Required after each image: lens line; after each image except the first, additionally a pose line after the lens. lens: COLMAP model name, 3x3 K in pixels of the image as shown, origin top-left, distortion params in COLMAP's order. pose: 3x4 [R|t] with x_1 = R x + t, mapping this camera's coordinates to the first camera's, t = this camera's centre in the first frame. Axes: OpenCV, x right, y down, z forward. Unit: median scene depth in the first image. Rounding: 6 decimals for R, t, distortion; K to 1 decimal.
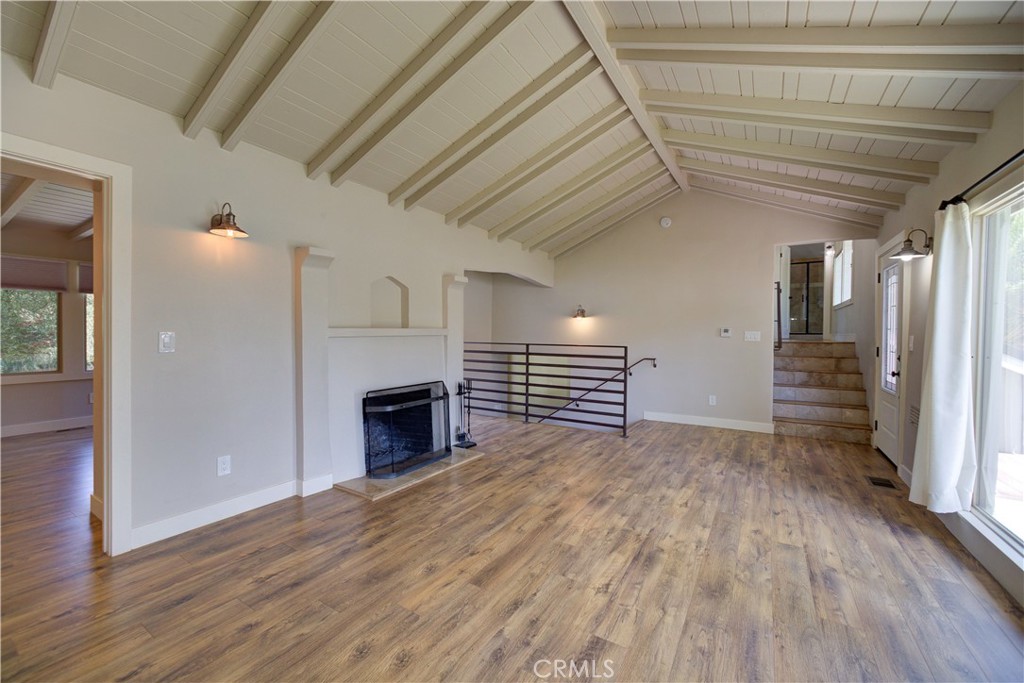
lens RADIAL K [[415.1, 0, 503.9], [0, 415.1, 333.6], [0, 0, 1]] dist [-0.012350, 0.002851]
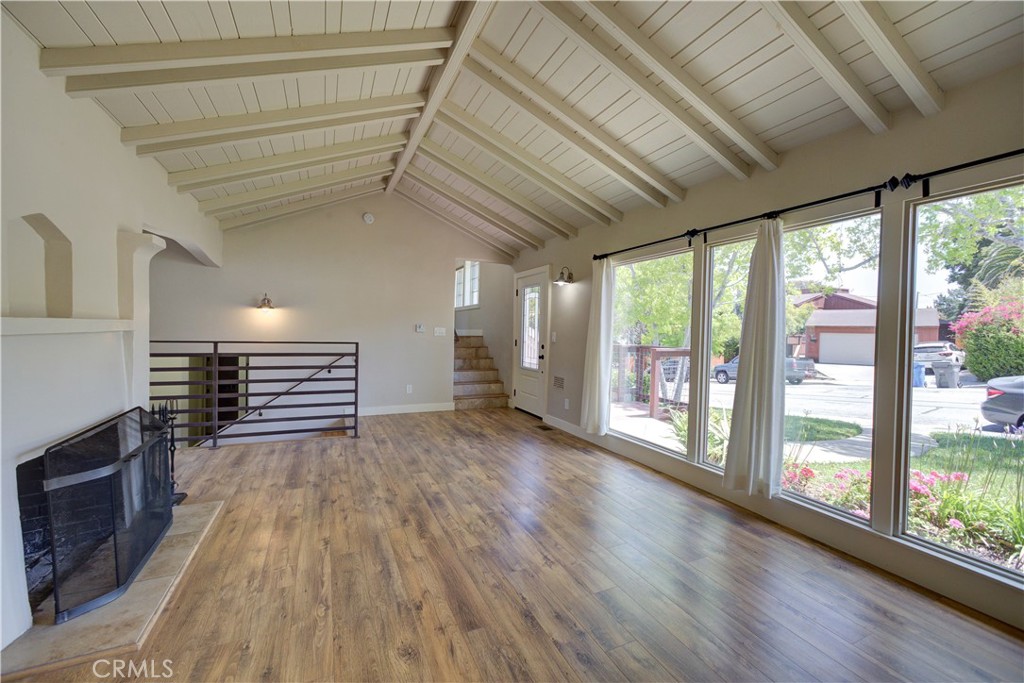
lens RADIAL K [[405.8, 0, 505.6], [0, 405.8, 339.8], [0, 0, 1]] dist [-0.019658, 0.007880]
pose [[0.546394, -0.014815, 0.837397, -0.408192], [-0.013323, 0.999563, 0.026376, -0.005706], [-0.837423, -0.025568, 0.545958, 0.288972]]
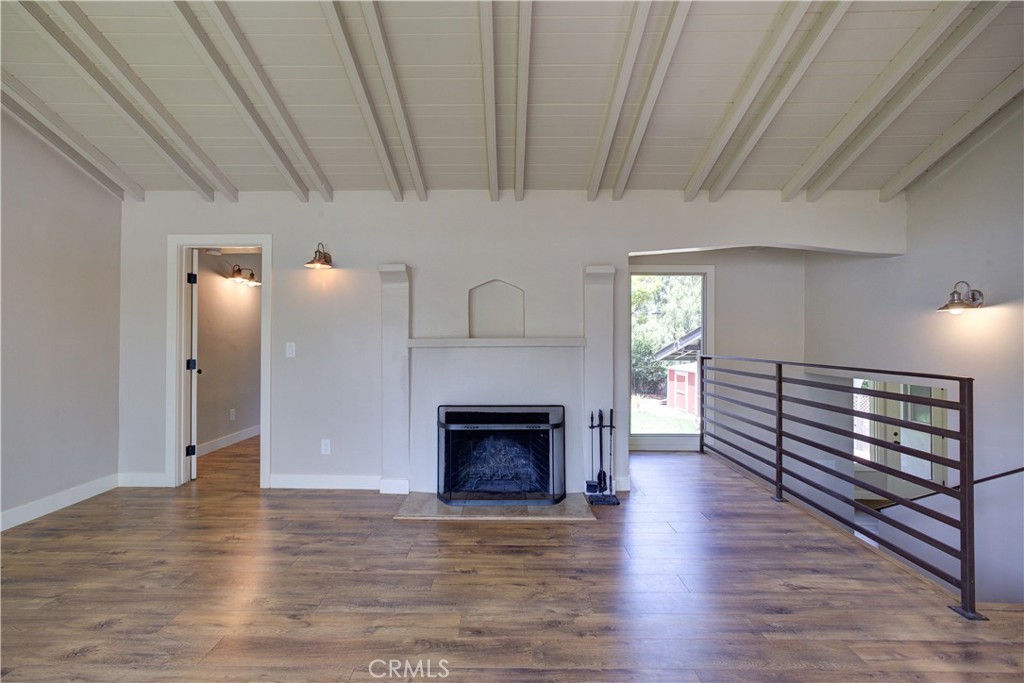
lens RADIAL K [[415.1, 0, 505.2], [0, 415.1, 339.9], [0, 0, 1]] dist [-0.012350, 0.002851]
pose [[0.528003, -0.008891, -0.849196, 0.539968], [0.000976, 0.999951, -0.009862, -0.000519], [0.849242, 0.004379, 0.527985, 0.598522]]
